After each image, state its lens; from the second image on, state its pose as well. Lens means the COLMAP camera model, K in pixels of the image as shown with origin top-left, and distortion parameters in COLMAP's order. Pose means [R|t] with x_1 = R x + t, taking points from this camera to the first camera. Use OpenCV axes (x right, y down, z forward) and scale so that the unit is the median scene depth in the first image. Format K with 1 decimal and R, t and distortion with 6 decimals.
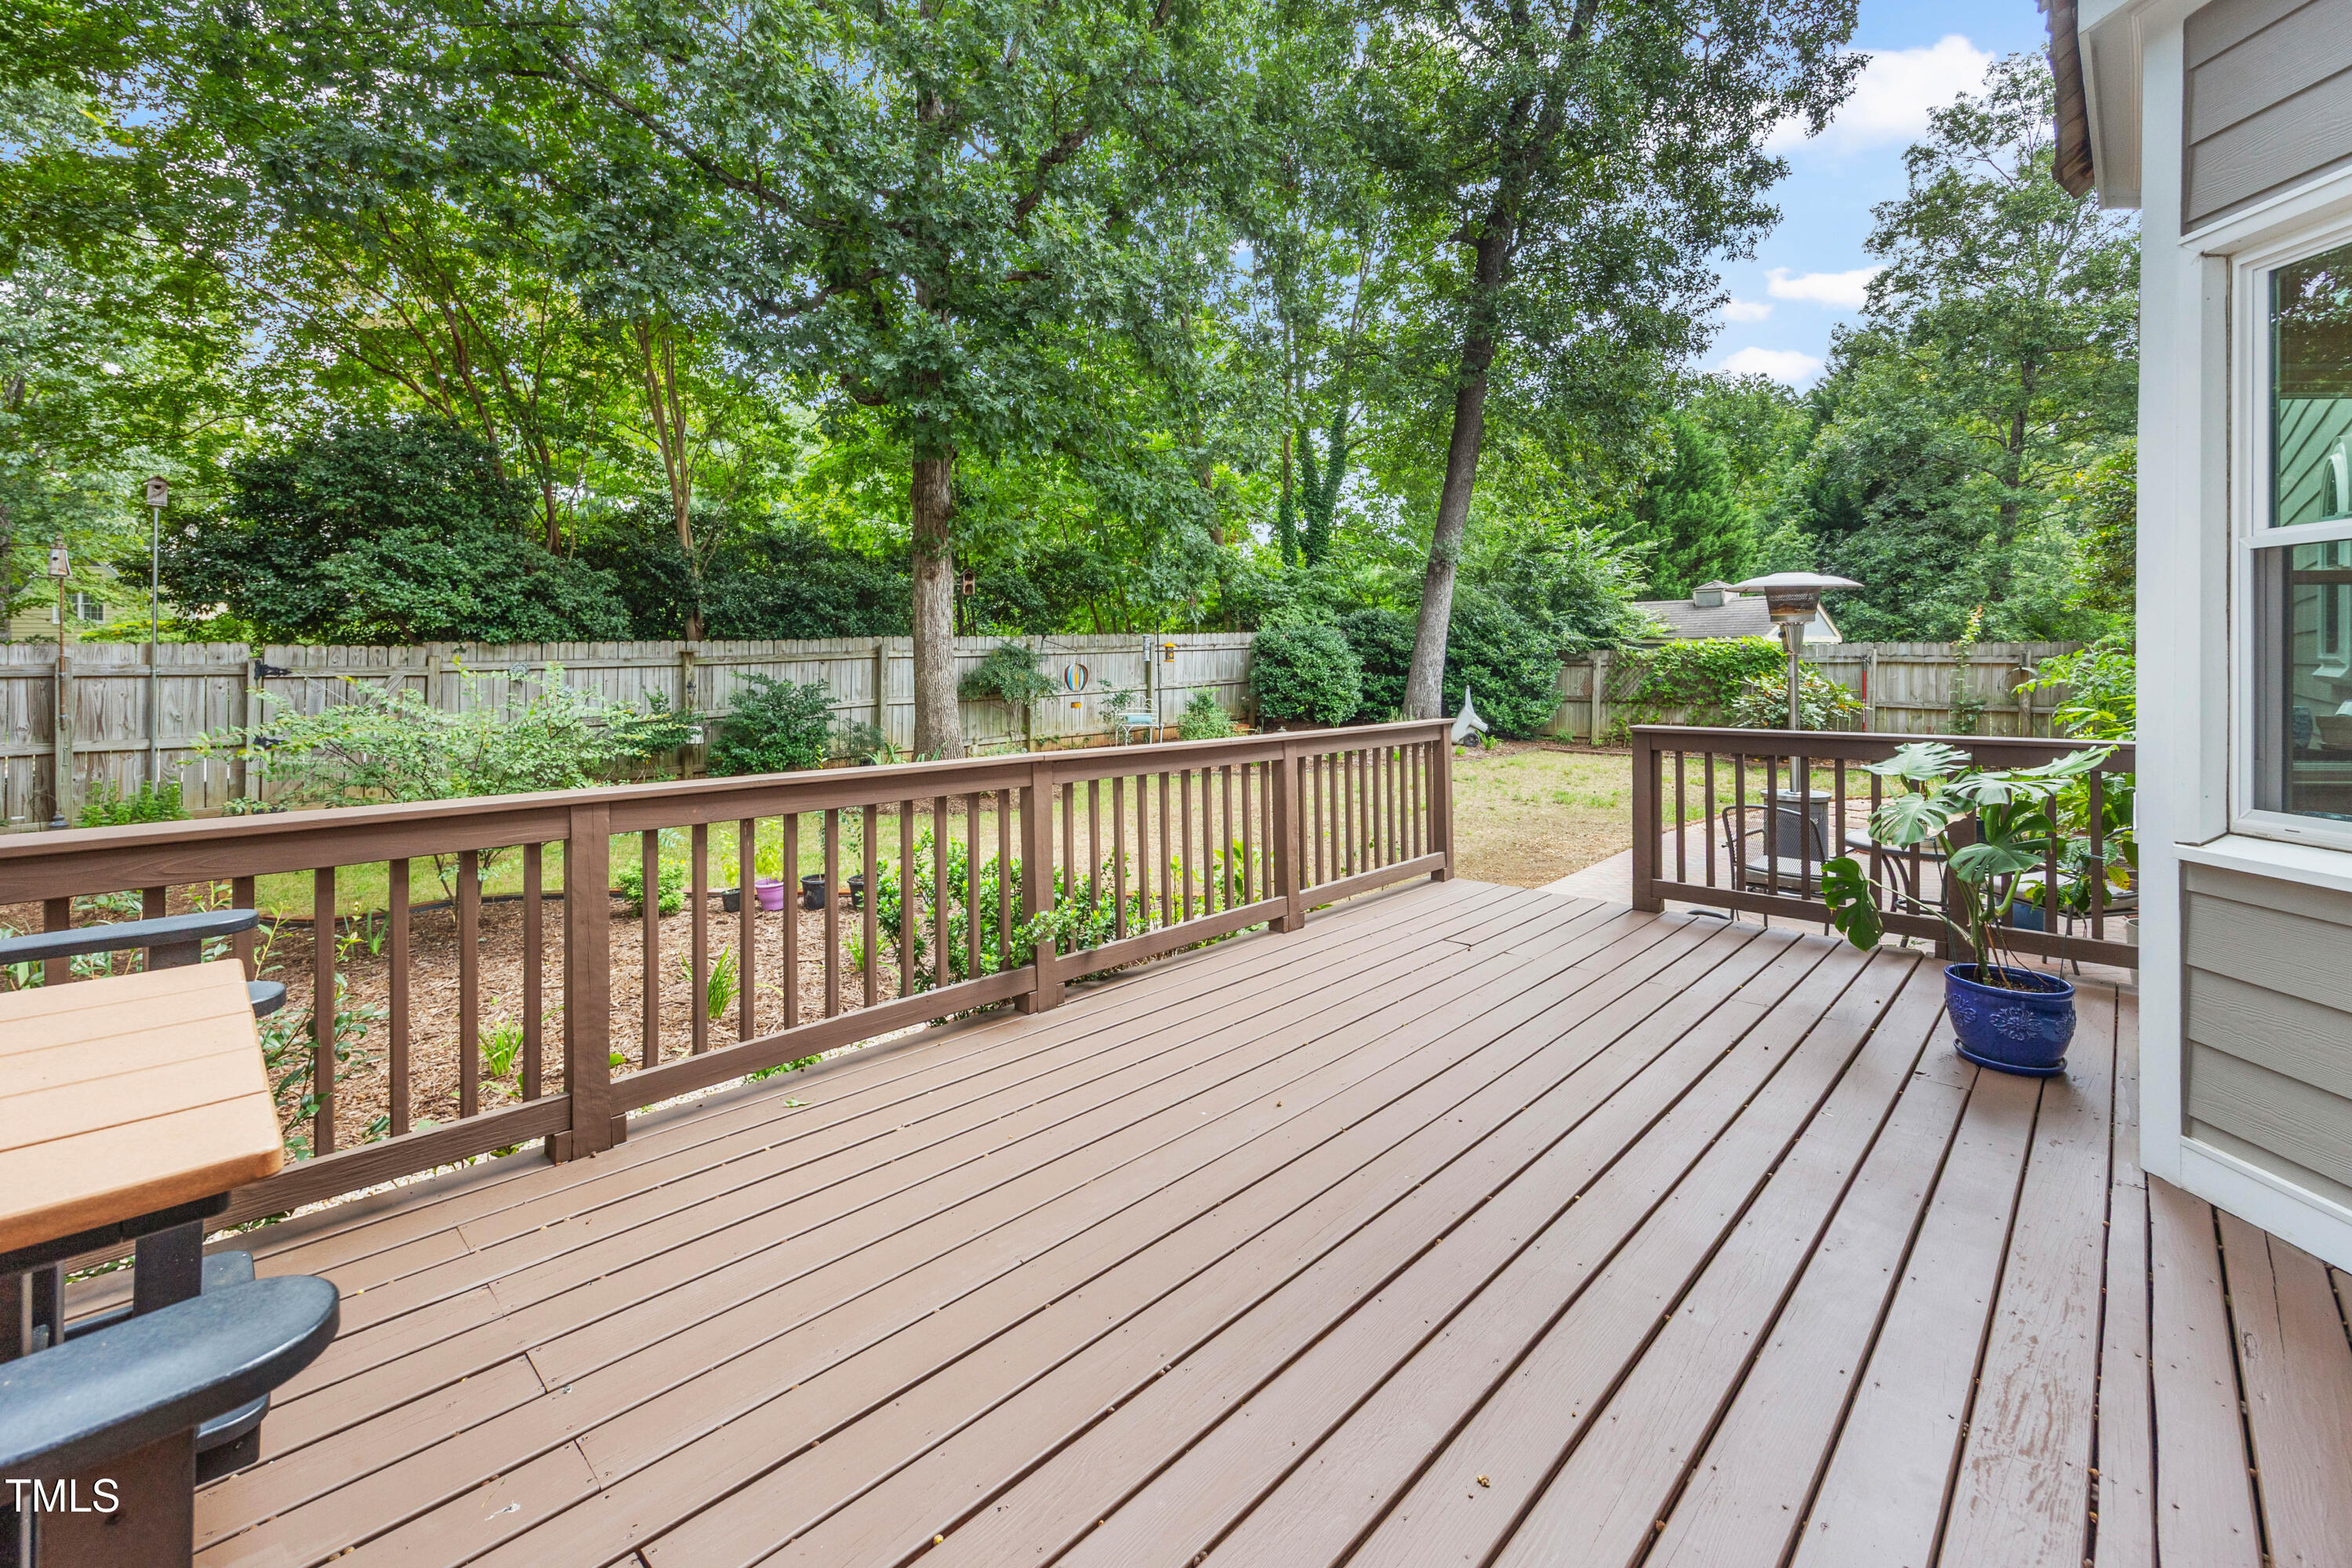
lens RADIAL K [[993.0, 0, 1186.3], [0, 993.0, 661.4], [0, 0, 1]] dist [0.011023, -0.000331]
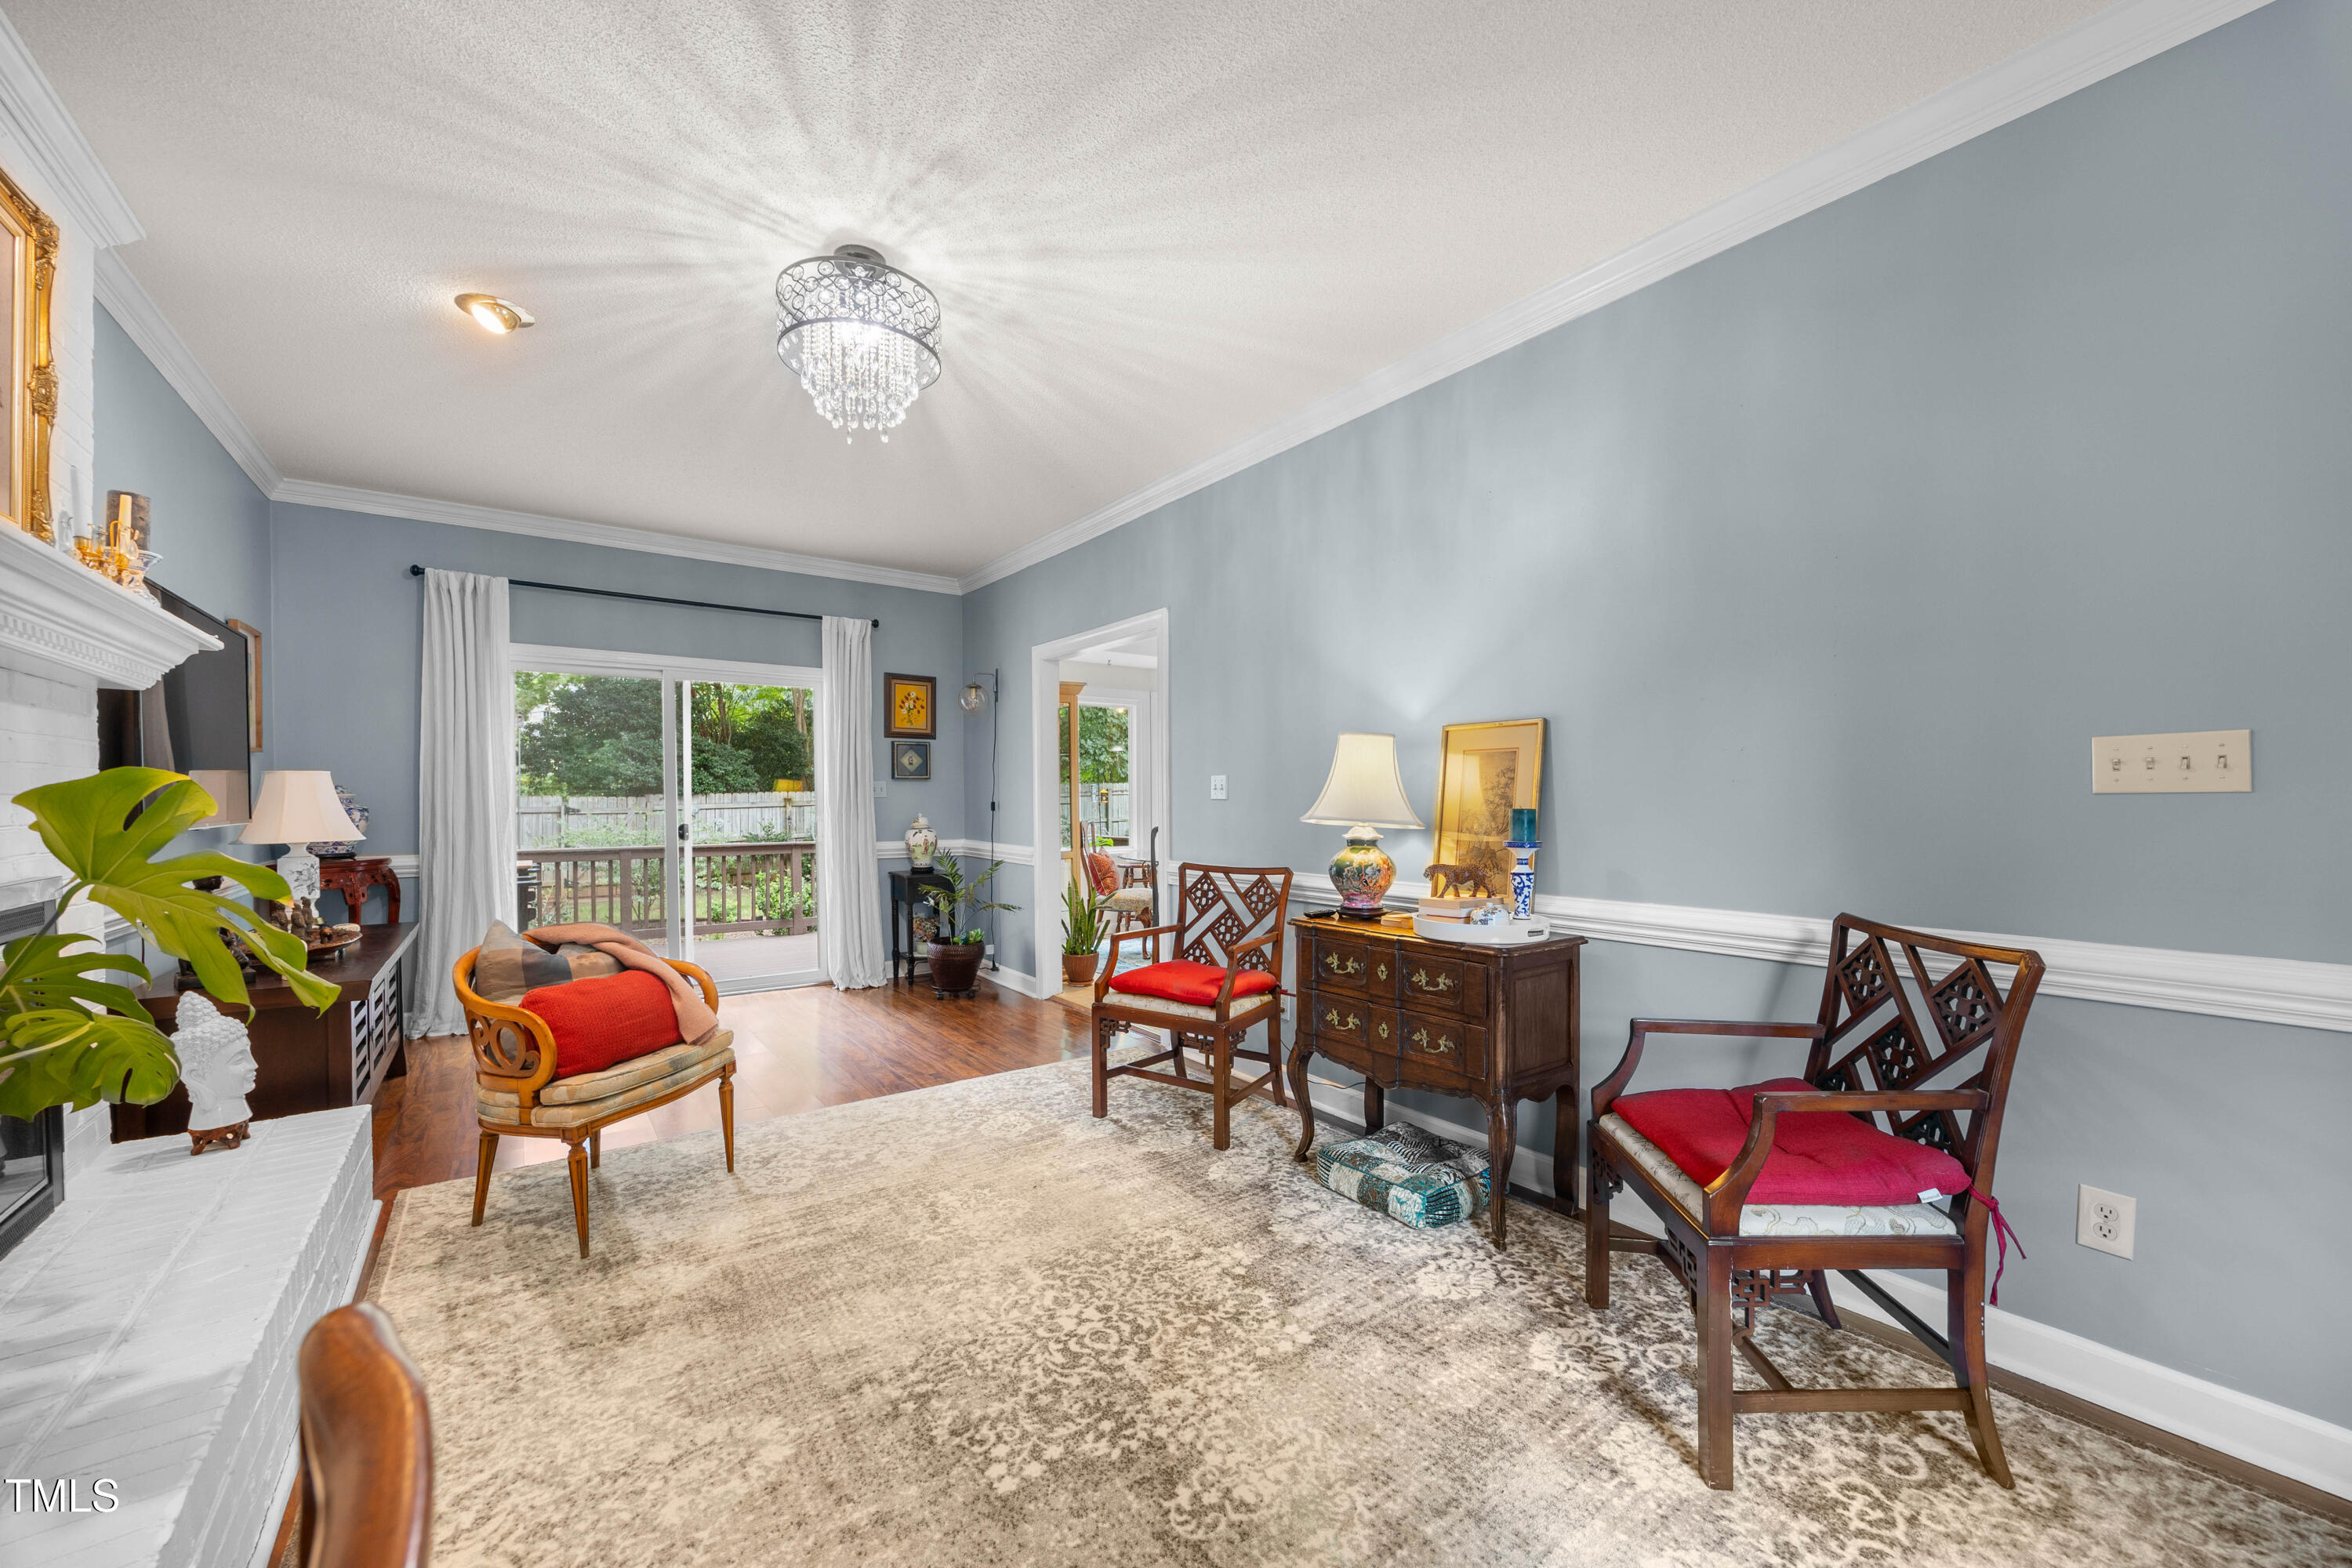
lens RADIAL K [[913.7, 0, 1177.6], [0, 913.7, 802.9], [0, 0, 1]] dist [0.002367, -0.000801]
pose [[0.984222, 0.001907, -0.176930, 0.416551], [-0.000021, 0.999943, 0.010662, -0.018294], [0.176941, -0.010490, 0.984166, -0.400346]]
